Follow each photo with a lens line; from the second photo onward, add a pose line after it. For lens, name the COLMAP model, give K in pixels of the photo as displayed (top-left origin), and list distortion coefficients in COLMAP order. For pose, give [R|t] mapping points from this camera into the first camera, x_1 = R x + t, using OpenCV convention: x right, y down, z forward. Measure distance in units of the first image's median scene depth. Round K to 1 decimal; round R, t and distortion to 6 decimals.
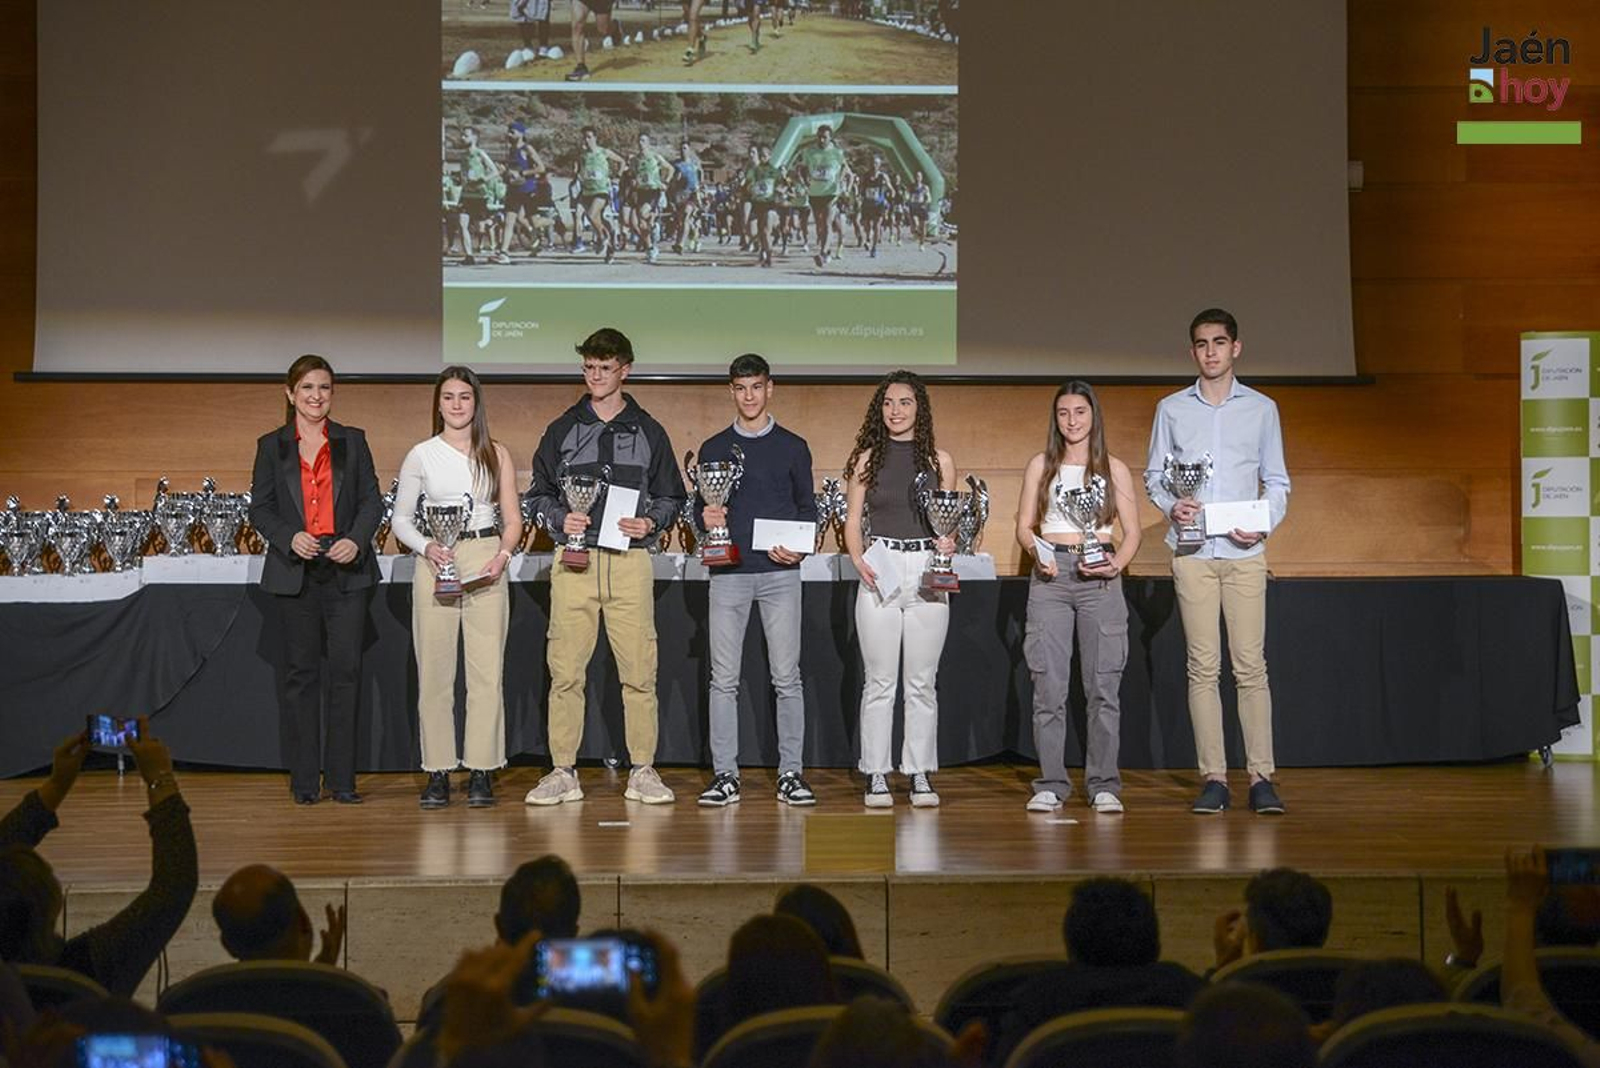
lens RADIAL K [[3053.5, 0, 779.1], [0, 3053.5, 490.2], [0, 0, 1]] dist [0.218628, 0.000000]
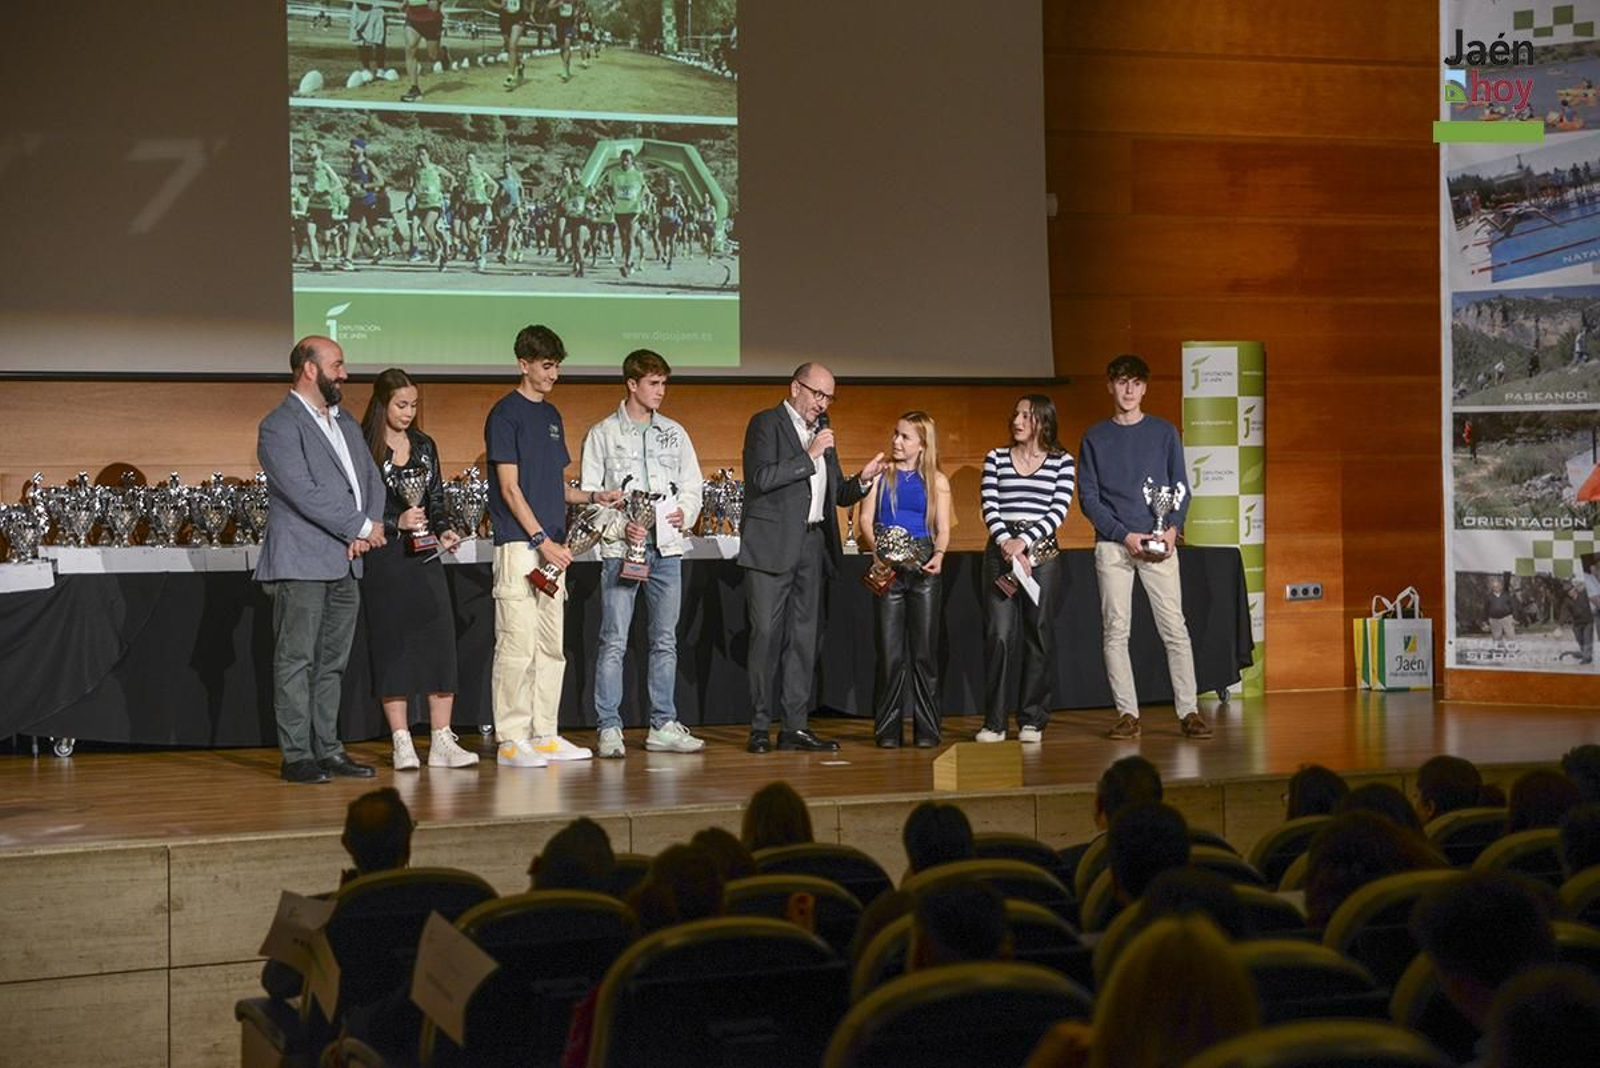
lens RADIAL K [[3183.8, 0, 772.9], [0, 3183.8, 525.2], [0, 0, 1]] dist [0.251813, 0.000000]
pose [[0.938559, -0.014122, 0.344831, -0.336881], [0.010451, 0.999867, 0.012502, 0.002760], [-0.344961, -0.008130, 0.938582, -0.103944]]
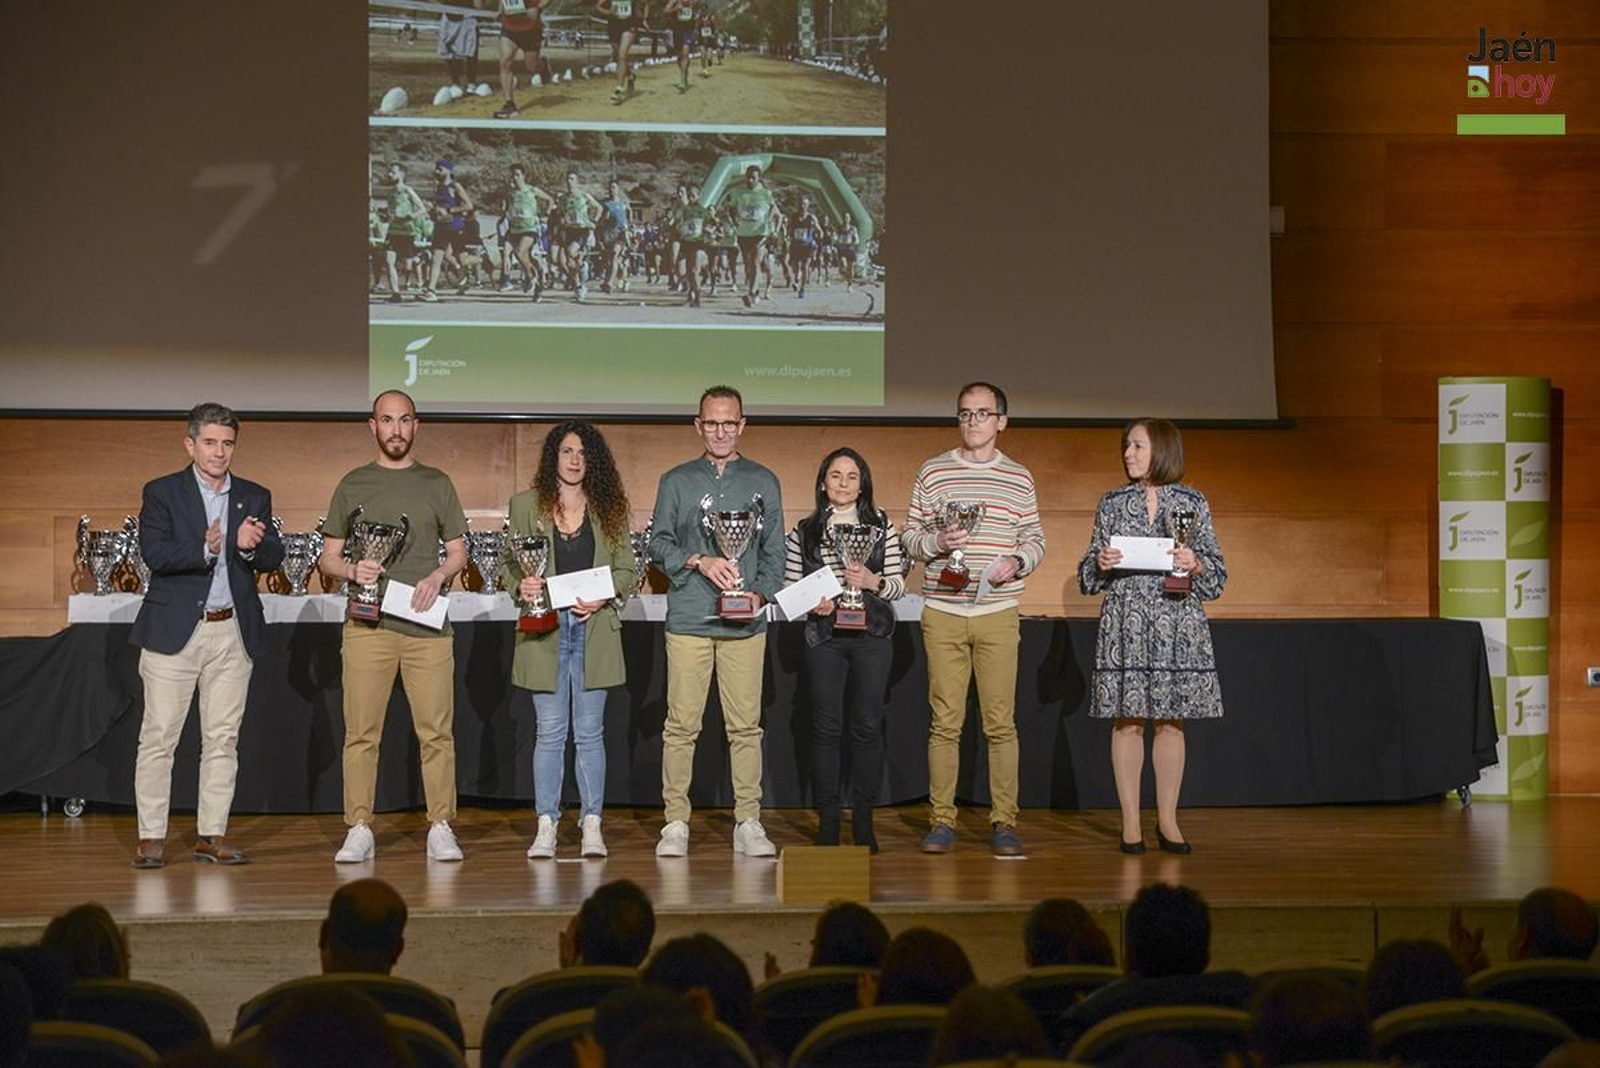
lens RADIAL K [[3183.8, 0, 768.3], [0, 3183.8, 520.5], [0, 0, 1]] dist [0.251813, 0.000000]
pose [[0.998641, 0.003767, 0.051989, -0.034113], [-0.003470, 0.999977, -0.005799, 0.002743], [-0.052010, 0.005611, 0.998631, -0.040567]]
